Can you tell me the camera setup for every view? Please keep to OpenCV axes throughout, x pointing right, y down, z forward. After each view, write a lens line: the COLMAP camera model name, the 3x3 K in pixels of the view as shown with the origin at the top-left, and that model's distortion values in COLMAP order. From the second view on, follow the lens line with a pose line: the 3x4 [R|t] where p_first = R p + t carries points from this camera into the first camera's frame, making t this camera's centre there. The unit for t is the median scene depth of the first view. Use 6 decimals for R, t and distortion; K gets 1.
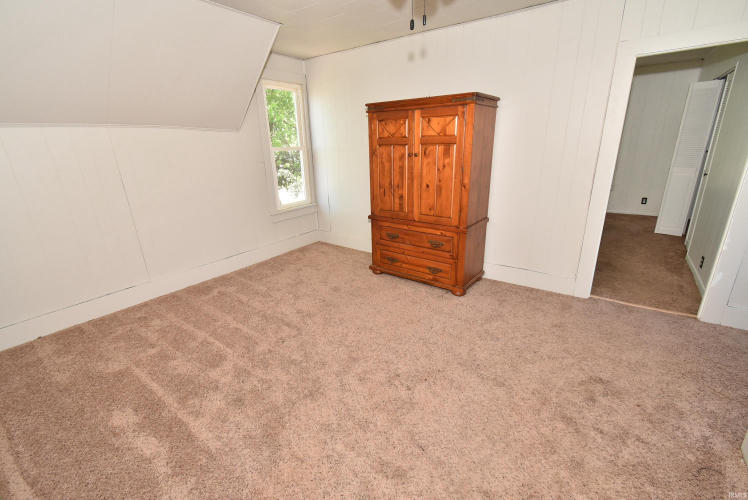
lens RADIAL K [[330.5, 0, 372.7], [0, 330.5, 250.6], [0, 0, 1]] dist [0.009408, -0.003370]
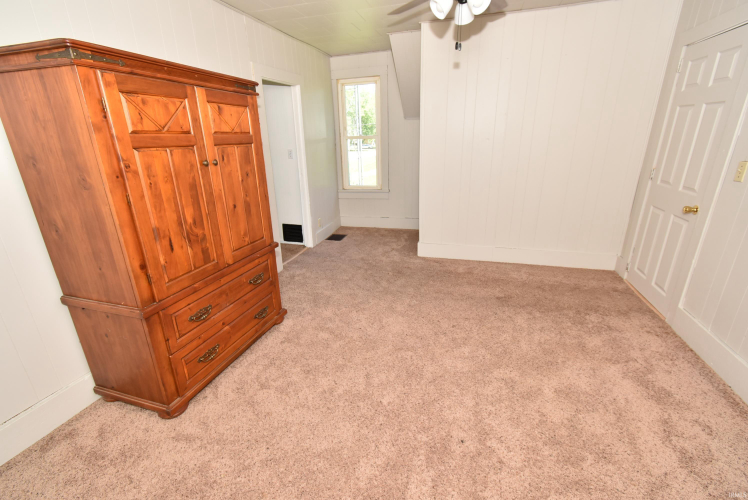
lens RADIAL K [[330.5, 0, 374.1], [0, 330.5, 250.2], [0, 0, 1]] dist [0.009408, -0.003370]
pose [[-0.340572, -0.278283, 0.898092, -0.560802], [0.320126, 0.863802, 0.389056, -0.288566], [-0.884042, 0.420005, -0.205101, 0.919254]]
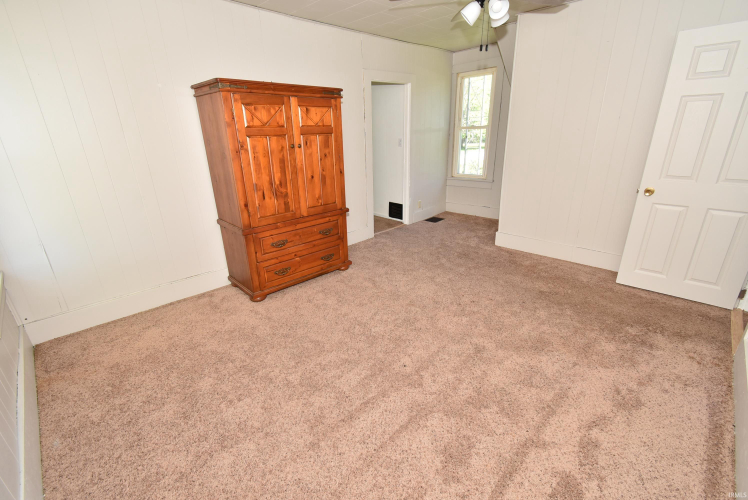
lens RADIAL K [[330.5, 0, 372.9], [0, 330.5, 250.8], [0, 0, 1]] dist [0.009408, -0.003370]
pose [[0.152970, -0.322022, 0.934292, -0.792702], [0.325768, 0.909006, 0.259969, -0.192354], [-0.932993, 0.264595, 0.243955, 0.646784]]
